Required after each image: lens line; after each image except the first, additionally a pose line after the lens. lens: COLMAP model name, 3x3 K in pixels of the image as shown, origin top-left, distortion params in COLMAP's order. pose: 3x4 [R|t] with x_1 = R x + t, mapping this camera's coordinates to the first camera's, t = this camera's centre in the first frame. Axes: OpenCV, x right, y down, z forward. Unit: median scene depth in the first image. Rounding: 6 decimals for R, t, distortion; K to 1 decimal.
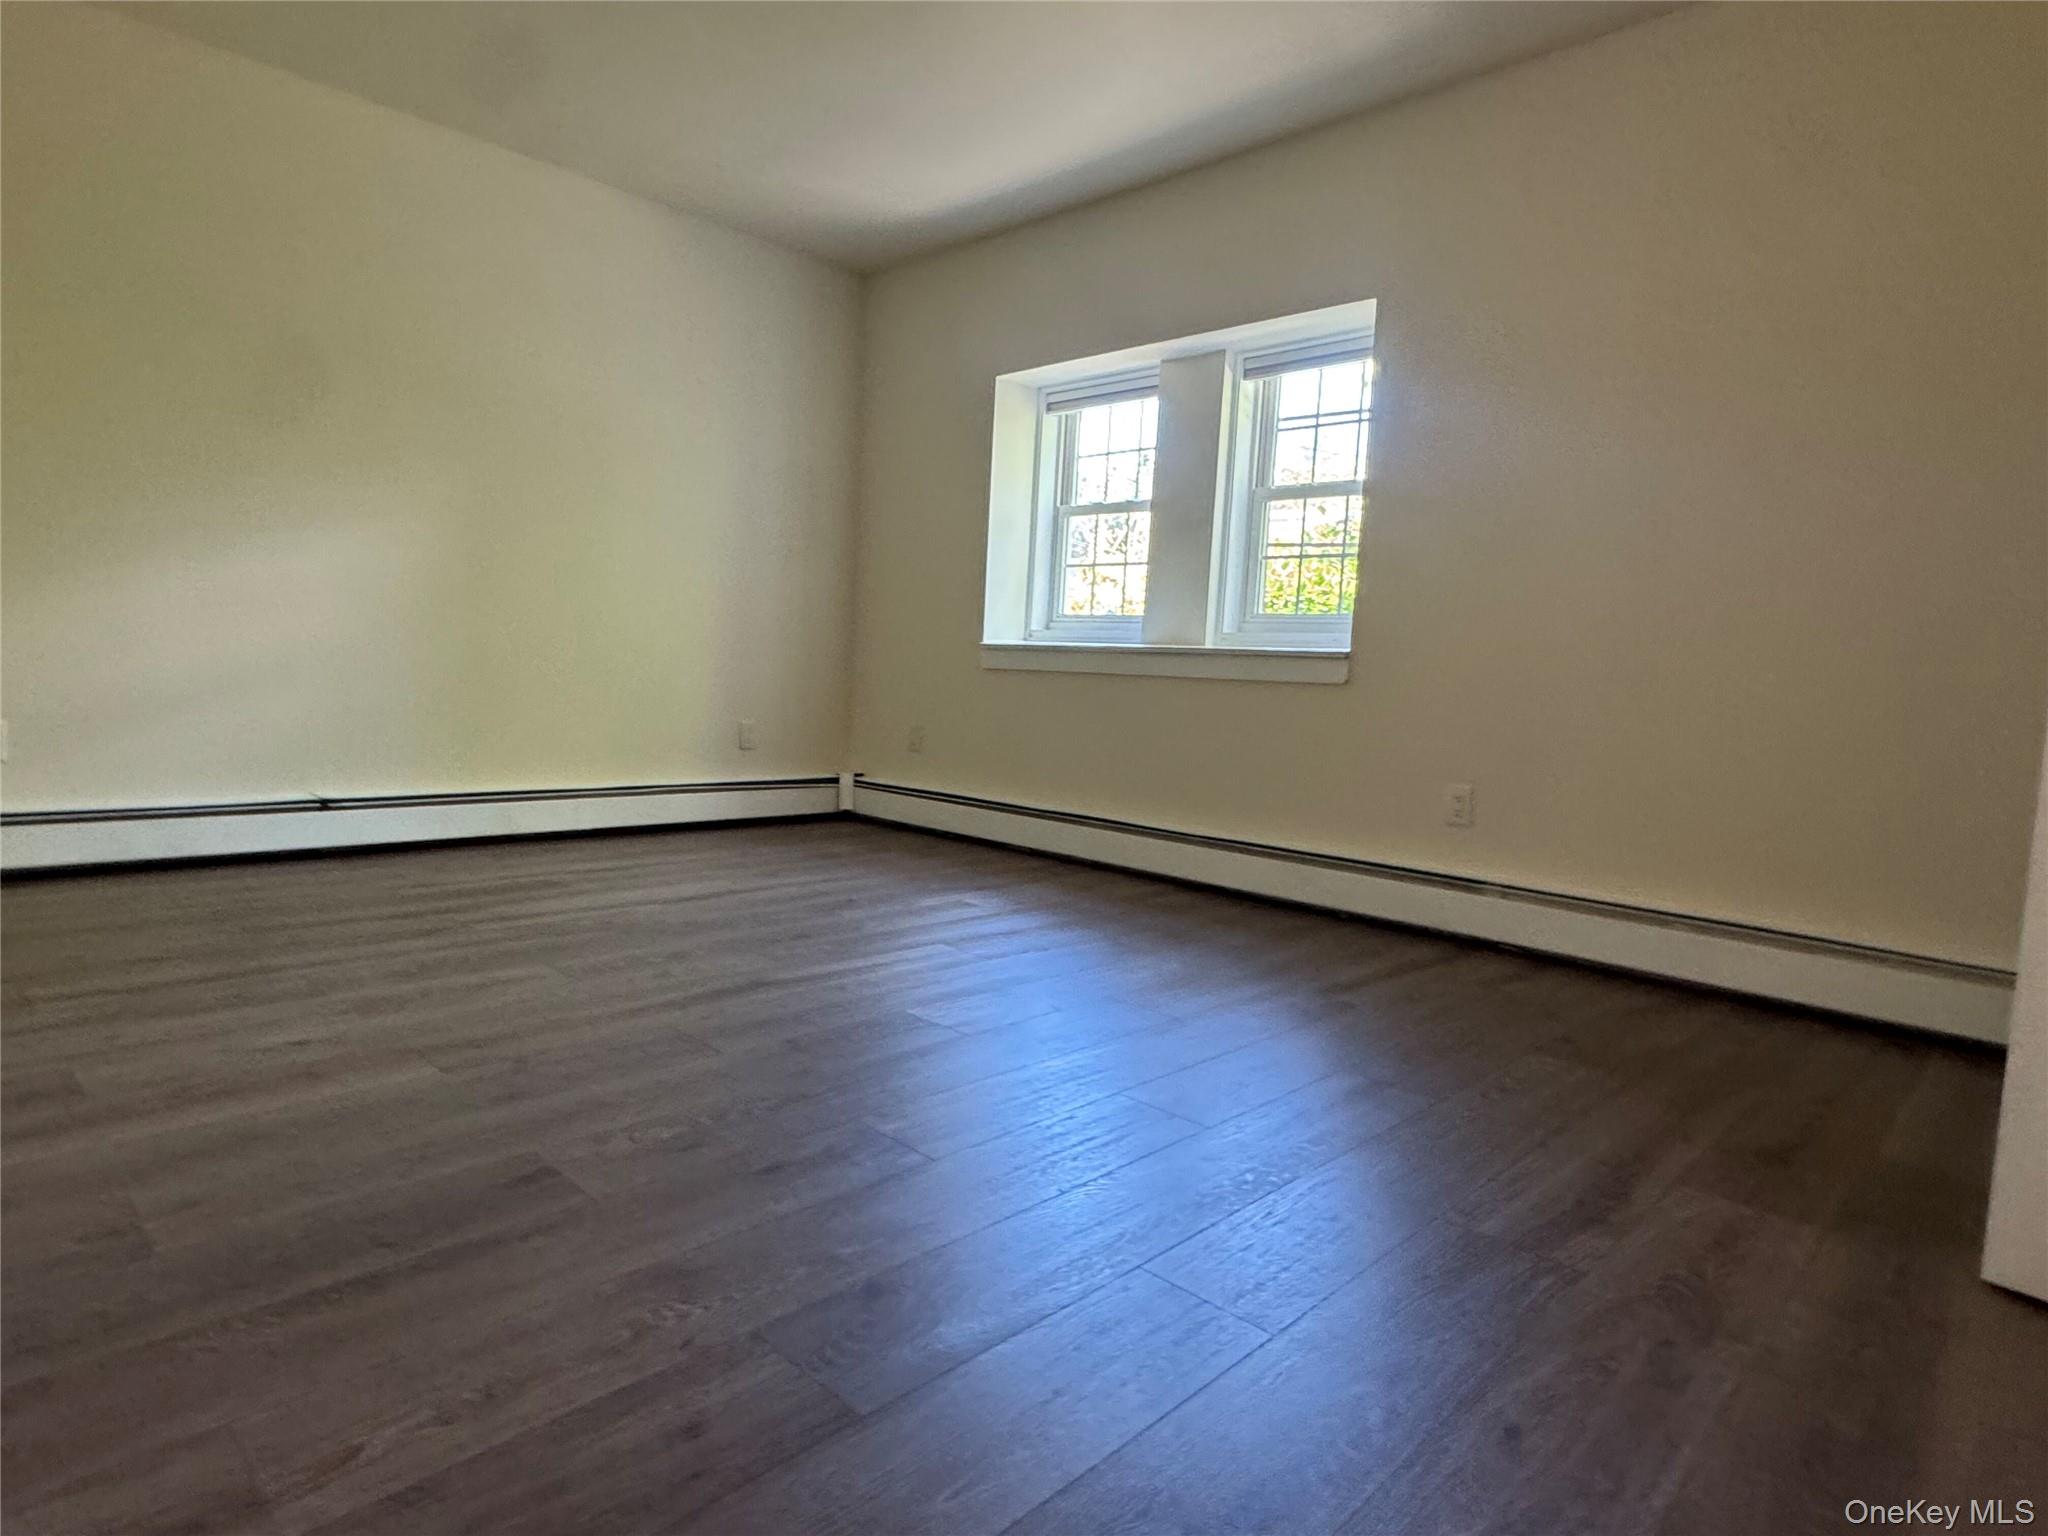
lens RADIAL K [[1135.8, 0, 1024.4], [0, 1135.8, 767.4], [0, 0, 1]] dist [-0.006413, 0.001664]
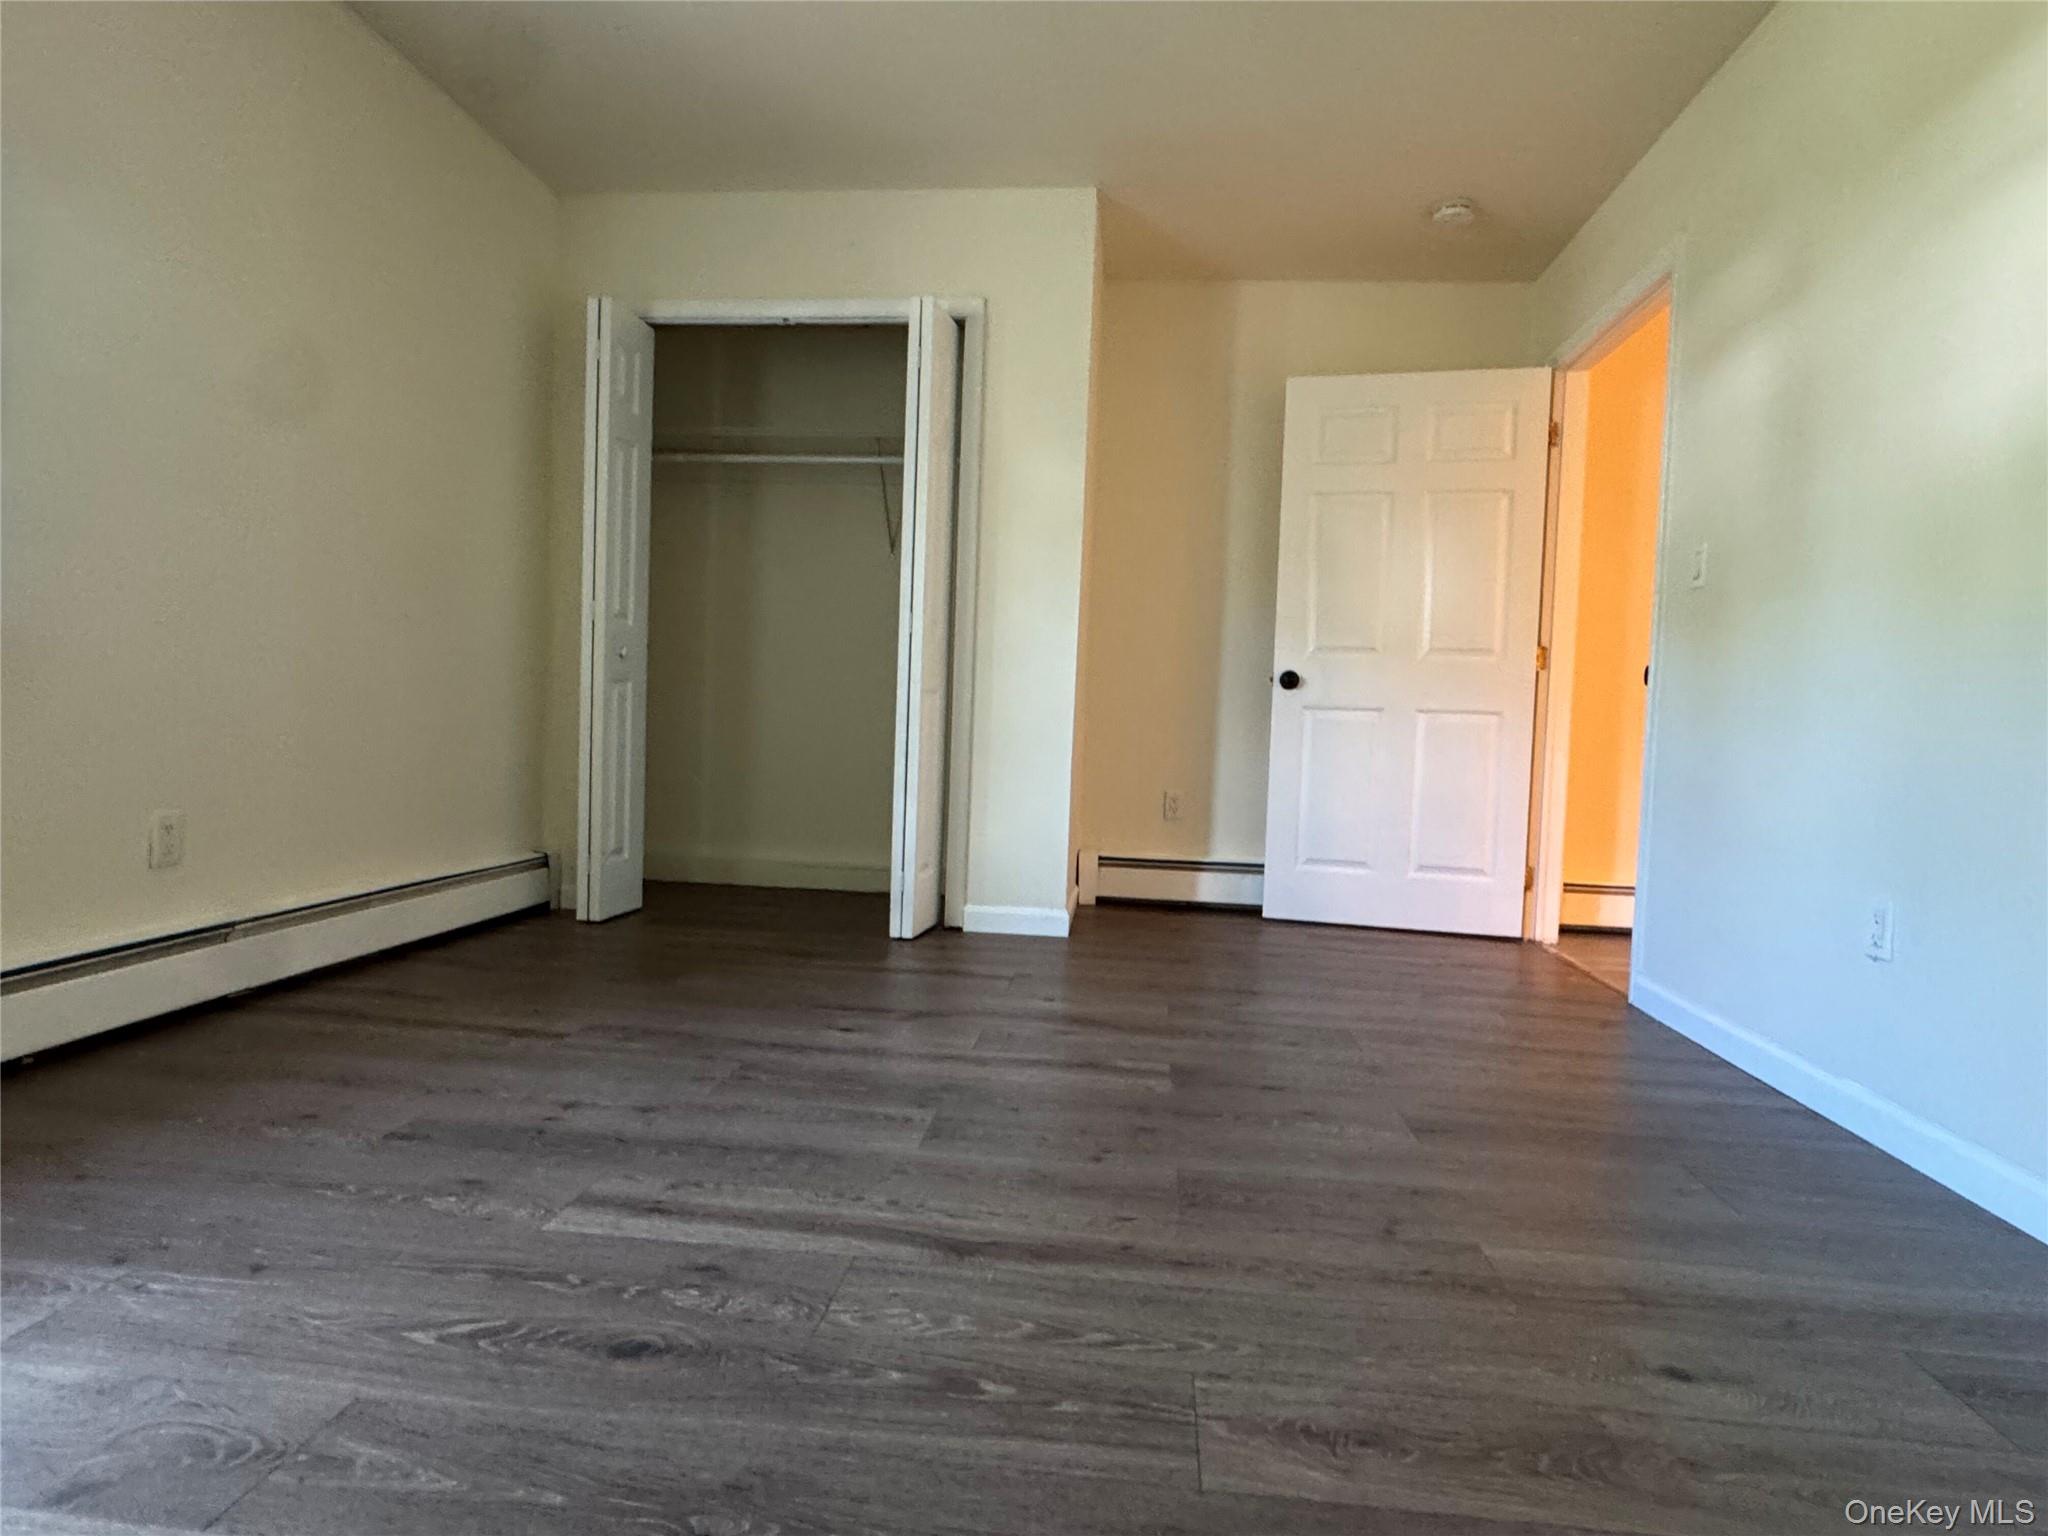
lens RADIAL K [[1135.8, 0, 1023.6], [0, 1135.8, 755.6], [0, 0, 1]] dist [-0.006413, 0.001664]
pose [[-0.604791, -0.095745, 0.790608, -0.781210], [0.030556, 0.989226, 0.143172, -0.178975], [-0.795798, 0.110747, -0.595349, 1.440762]]
